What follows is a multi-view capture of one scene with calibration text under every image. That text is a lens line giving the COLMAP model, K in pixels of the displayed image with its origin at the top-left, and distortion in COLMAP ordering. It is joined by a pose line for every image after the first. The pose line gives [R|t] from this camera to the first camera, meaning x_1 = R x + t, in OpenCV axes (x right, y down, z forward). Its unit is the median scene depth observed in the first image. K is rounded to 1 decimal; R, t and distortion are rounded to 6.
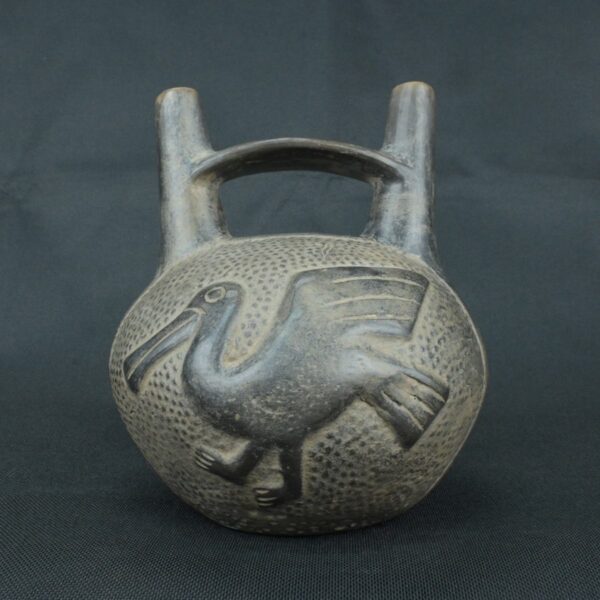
lens RADIAL K [[787.9, 0, 295.9], [0, 787.9, 303.7], [0, 0, 1]] dist [0.012407, 0.000000]
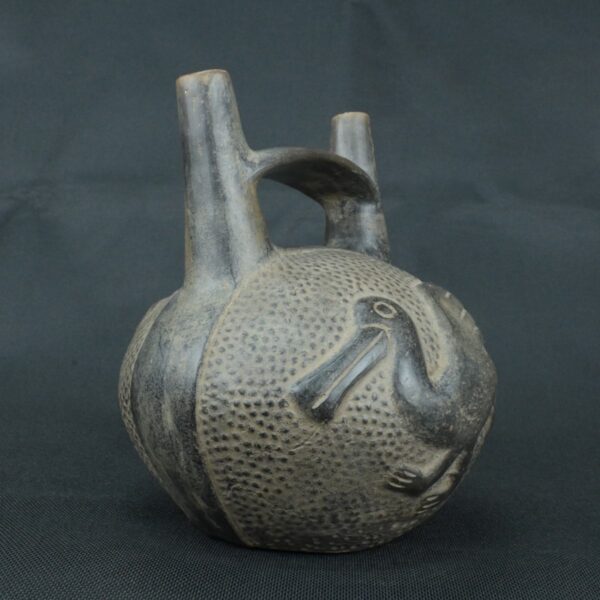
lens RADIAL K [[787.9, 0, 300.2], [0, 787.9, 304.4], [0, 0, 1]] dist [0.012407, 0.000000]
pose [[0.589760, -0.012705, 0.807479, -0.977488], [0.017203, 0.999847, 0.003167, -0.023991], [-0.807396, 0.012023, 0.589888, 0.519833]]
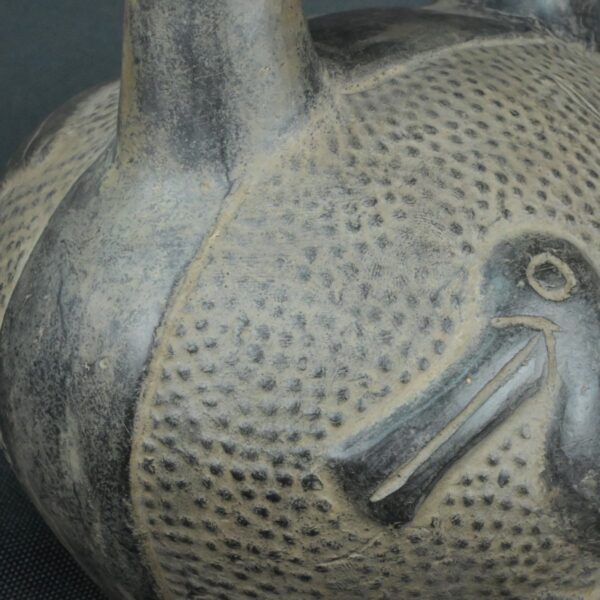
lens RADIAL K [[1940.4, 0, 301.0], [0, 1940.4, 298.9], [0, 0, 1]] dist [0.006933, 0.000000]
pose [[0.630412, -0.242146, 0.737527, -1.031840], [-0.058215, 0.932679, 0.355978, -0.393538], [-0.774075, -0.267348, 0.573876, 0.485666]]
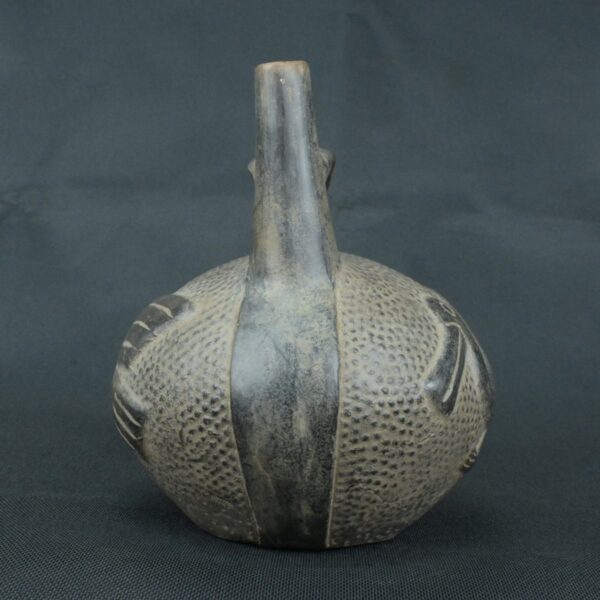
lens RADIAL K [[787.9, 0, 293.8], [0, 787.9, 294.8], [0, 0, 1]] dist [0.012407, 0.000000]
pose [[0.008390, -0.012374, 0.999888, -1.212764], [0.014163, 0.999825, 0.012254, -0.047643], [-0.999864, 0.014059, 0.008564, 1.230754]]
